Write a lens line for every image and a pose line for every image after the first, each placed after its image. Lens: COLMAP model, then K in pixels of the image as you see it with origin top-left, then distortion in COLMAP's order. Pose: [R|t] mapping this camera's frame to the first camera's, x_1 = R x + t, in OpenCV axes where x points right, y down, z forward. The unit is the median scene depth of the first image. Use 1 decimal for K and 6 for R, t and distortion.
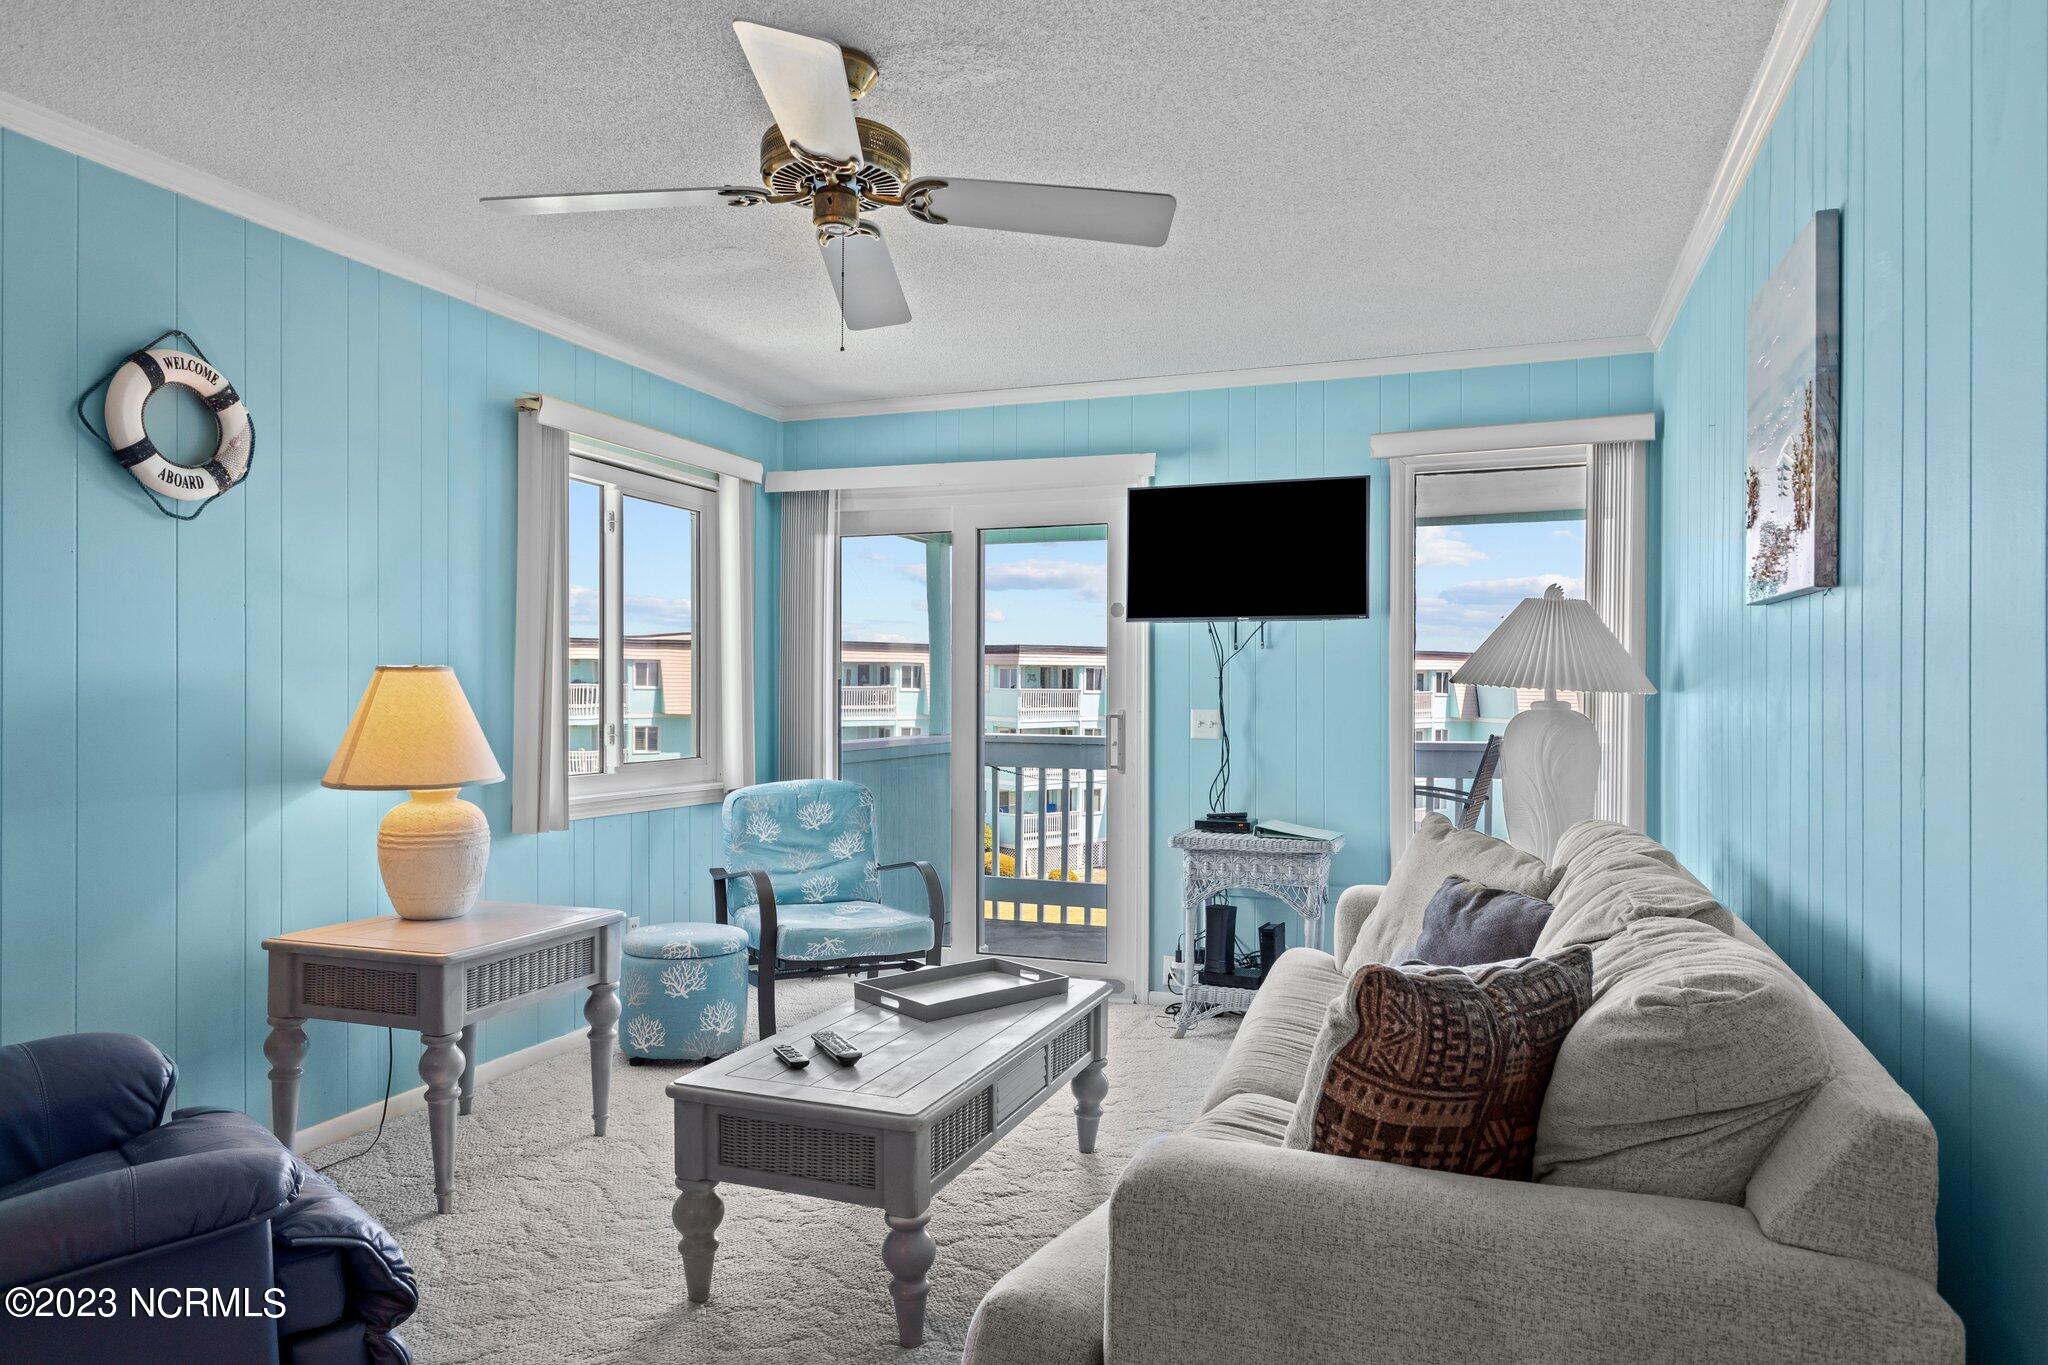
lens RADIAL K [[1316.3, 0, 1027.8], [0, 1316.3, 687.1], [0, 0, 1]] dist [0.037403, -0.025185]
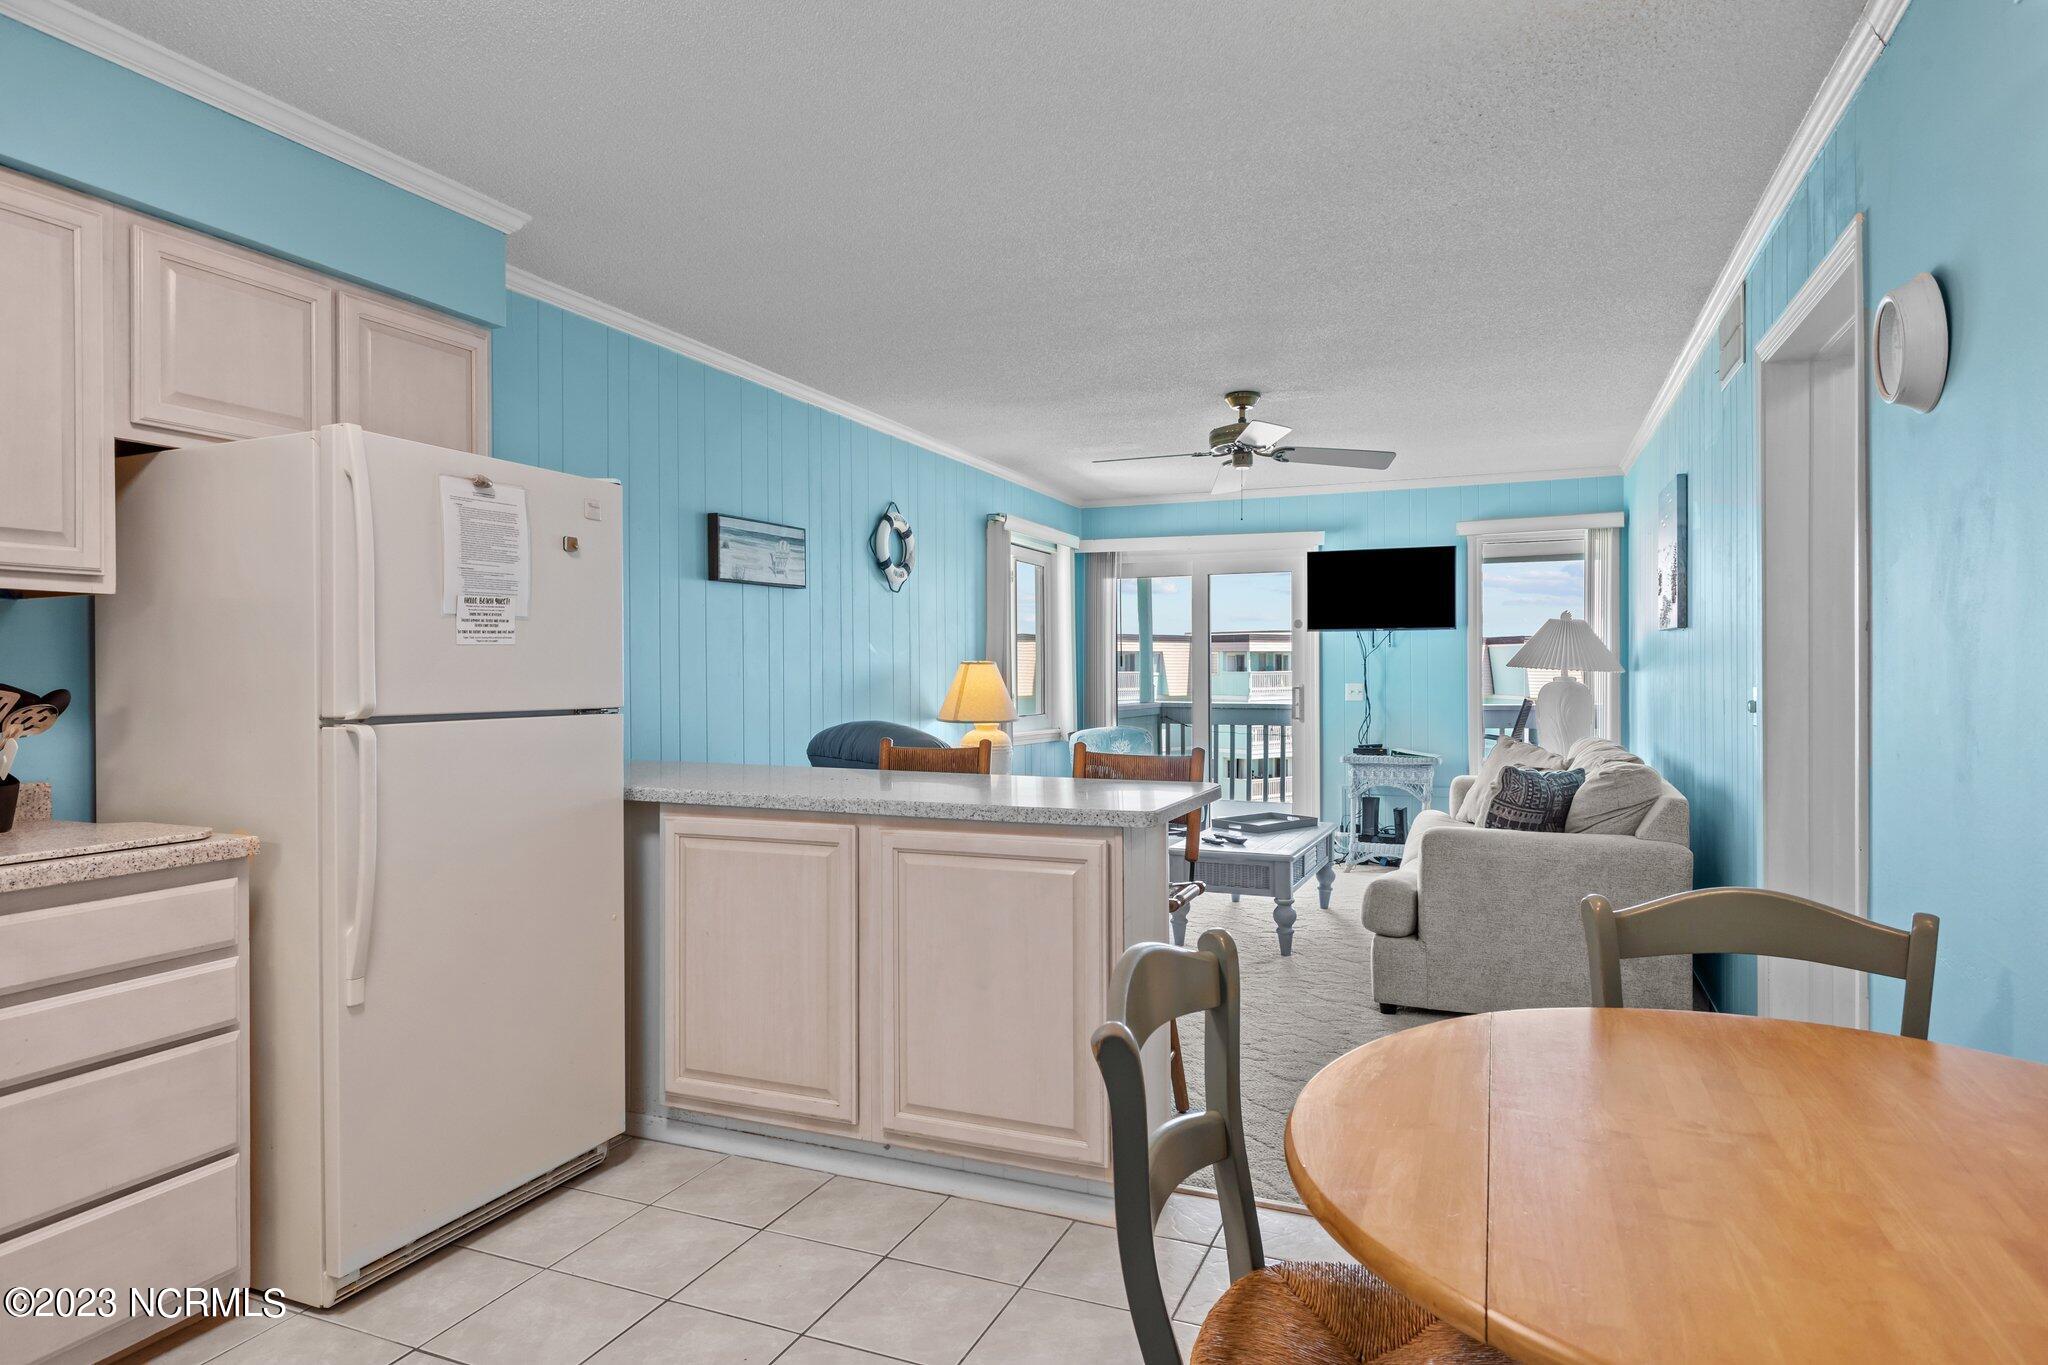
lens RADIAL K [[1191.5, 0, 1018.5], [0, 1191.5, 672.4], [0, 0, 1]] dist [0.003510, 0.000234]
pose [[0.998873, -0.005505, -0.047148, -0.248128], [0.005522, 0.999985, 0.000241, 0.000041], [0.047146, -0.000501, 0.998888, -0.600744]]
